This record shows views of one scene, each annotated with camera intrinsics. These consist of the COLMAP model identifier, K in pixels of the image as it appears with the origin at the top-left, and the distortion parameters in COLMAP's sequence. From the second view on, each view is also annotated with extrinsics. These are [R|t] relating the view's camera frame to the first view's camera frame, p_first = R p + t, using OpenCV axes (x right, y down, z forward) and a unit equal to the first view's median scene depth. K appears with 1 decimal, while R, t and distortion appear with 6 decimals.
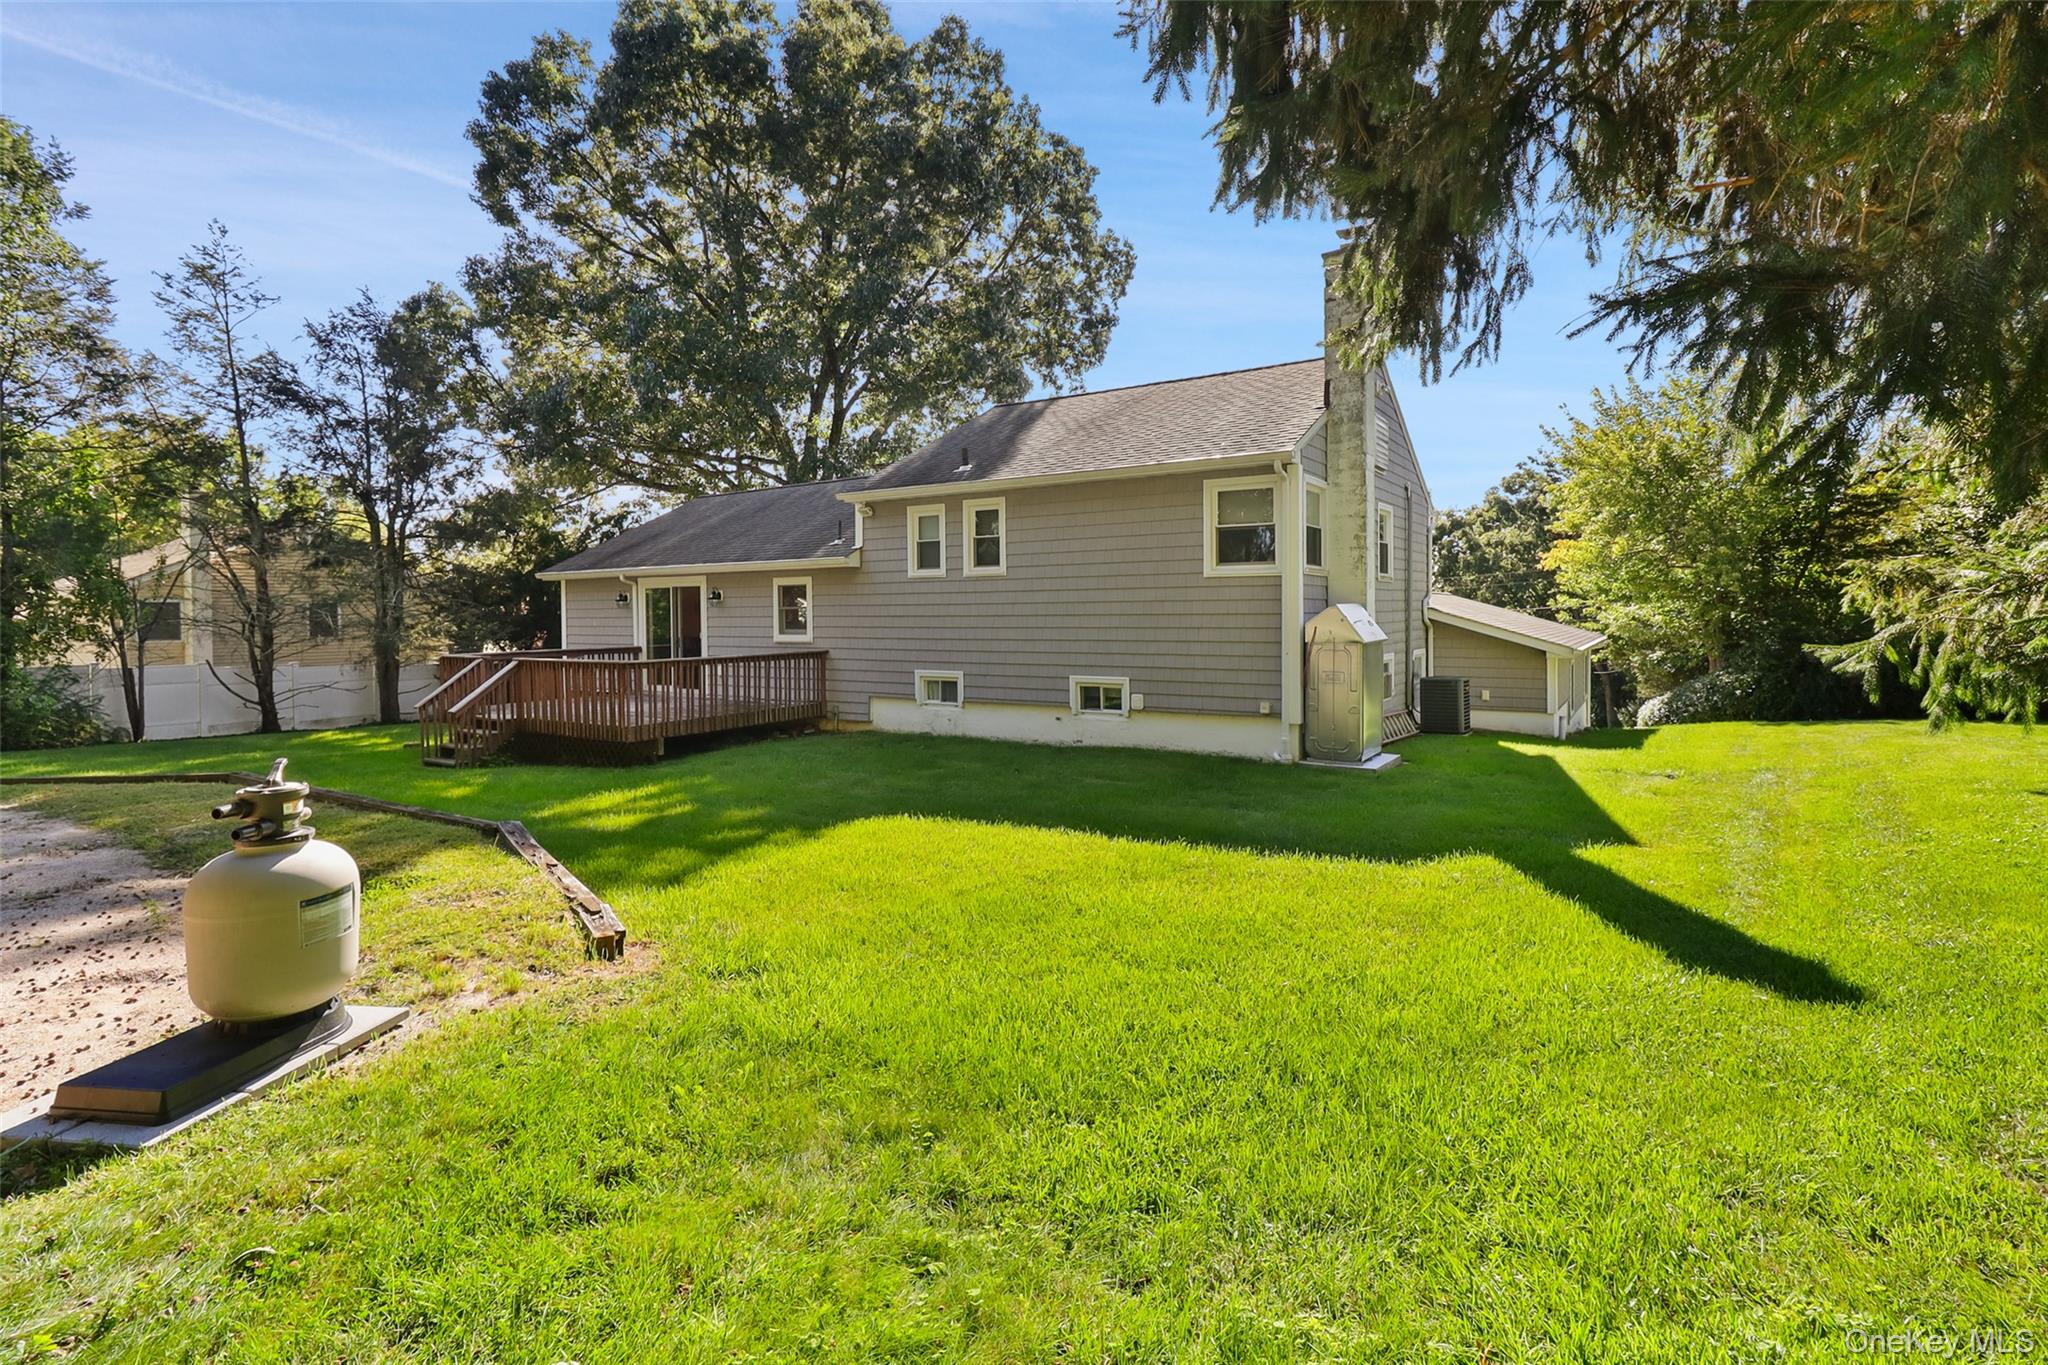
lens RADIAL K [[956.5, 0, 1034.0], [0, 956.5, 632.1], [0, 0, 1]] dist [0.000953, -0.000135]
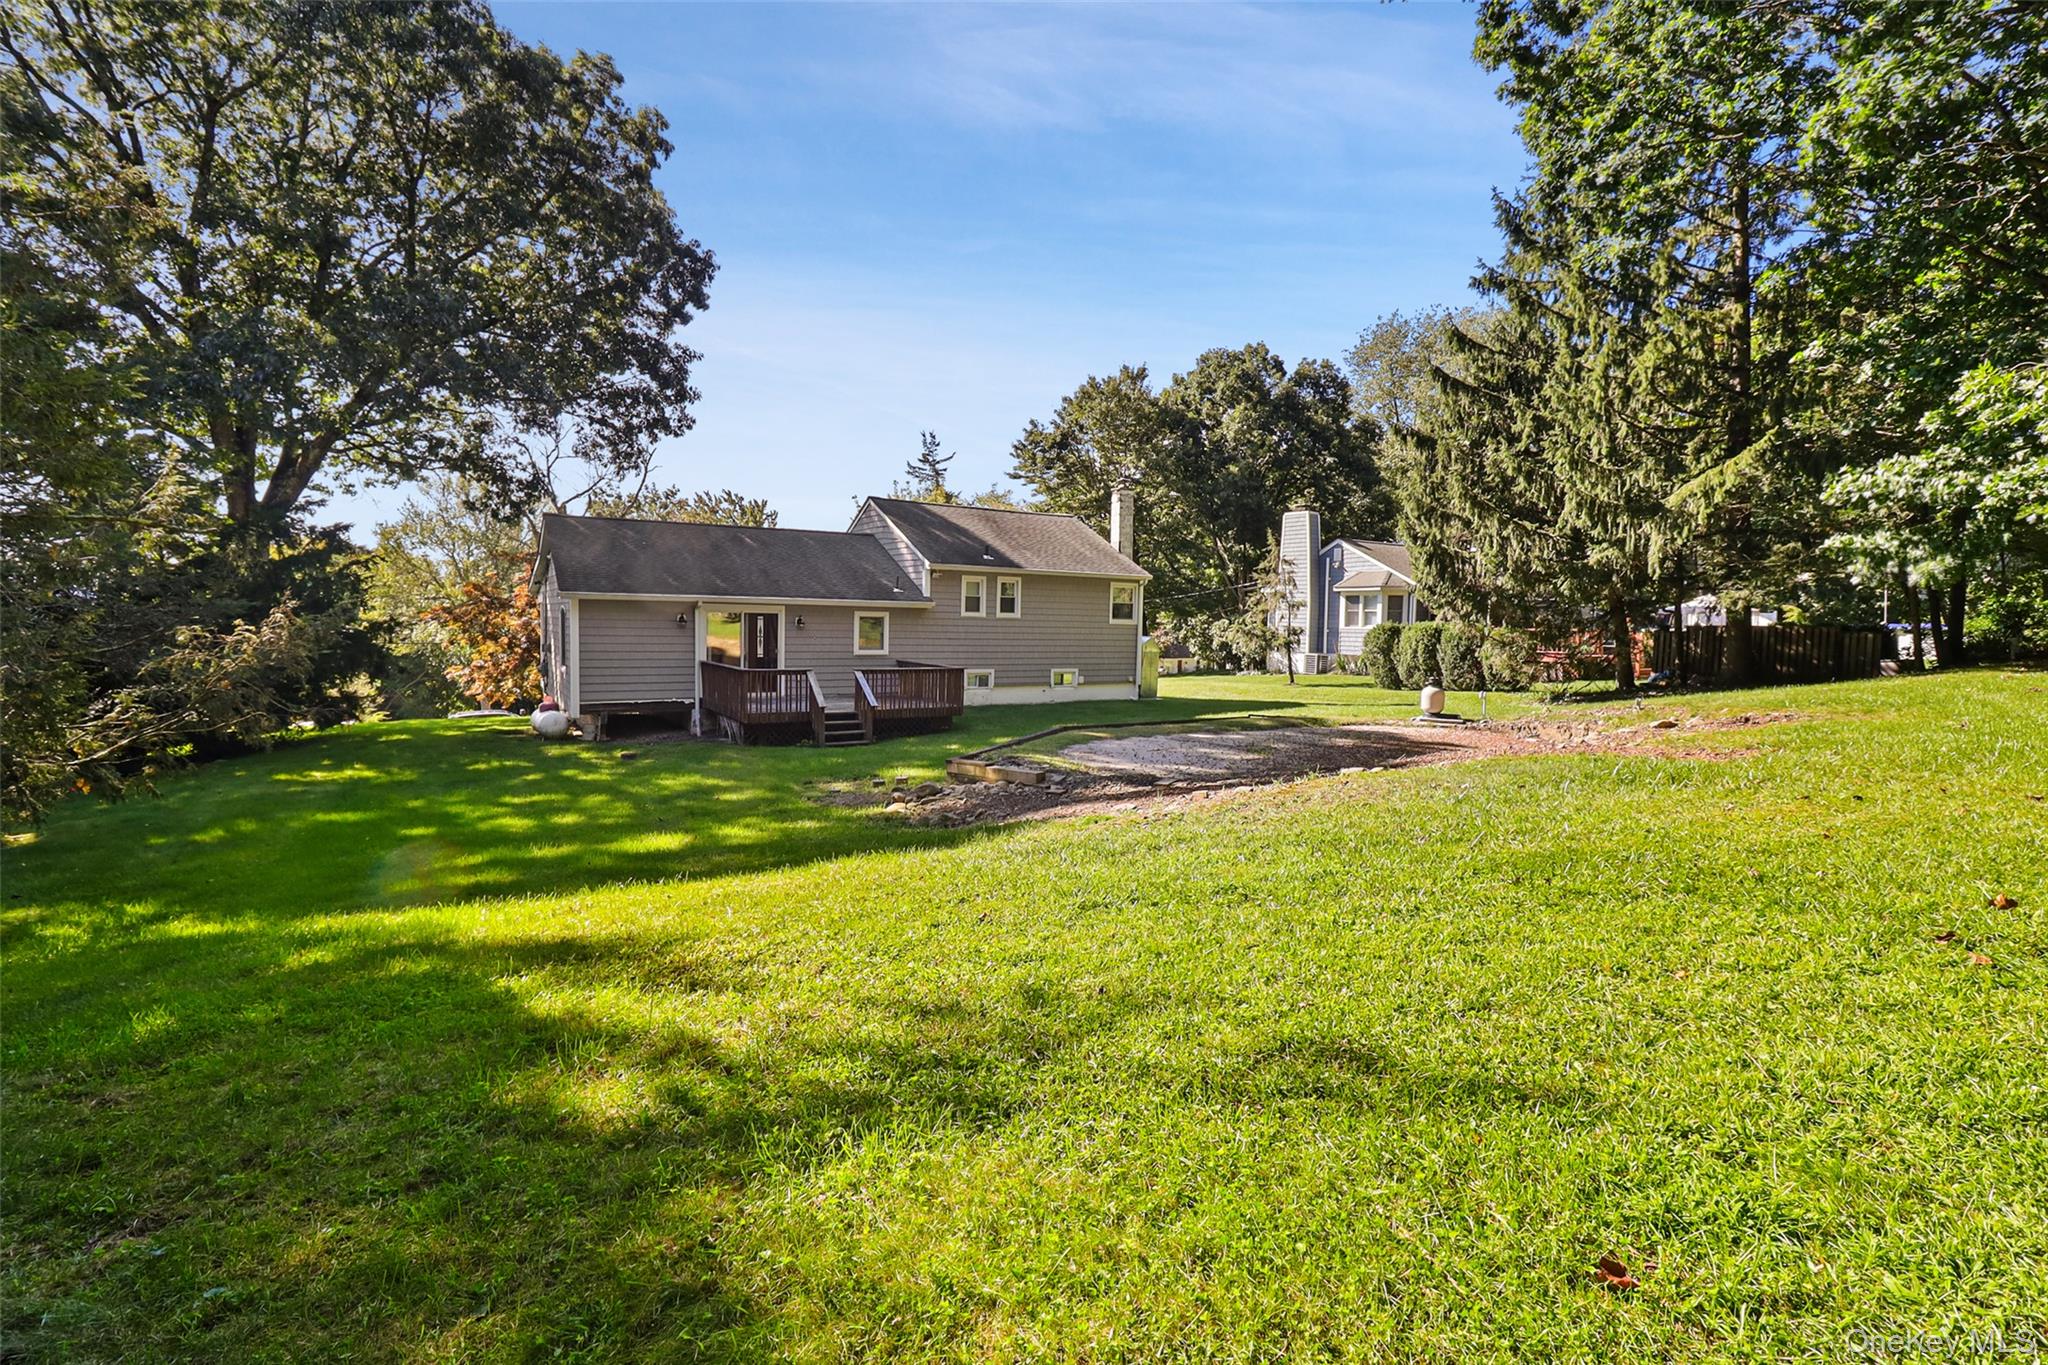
lens RADIAL K [[956.5, 0, 1034.0], [0, 956.5, 632.1], [0, 0, 1]] dist [0.000953, -0.000135]
pose [[0.433733, 0.006266, 0.901020, -1.719413], [-0.006813, 0.999970, -0.003674, -0.024584], [-0.901016, -0.004545, 0.433762, 0.140209]]
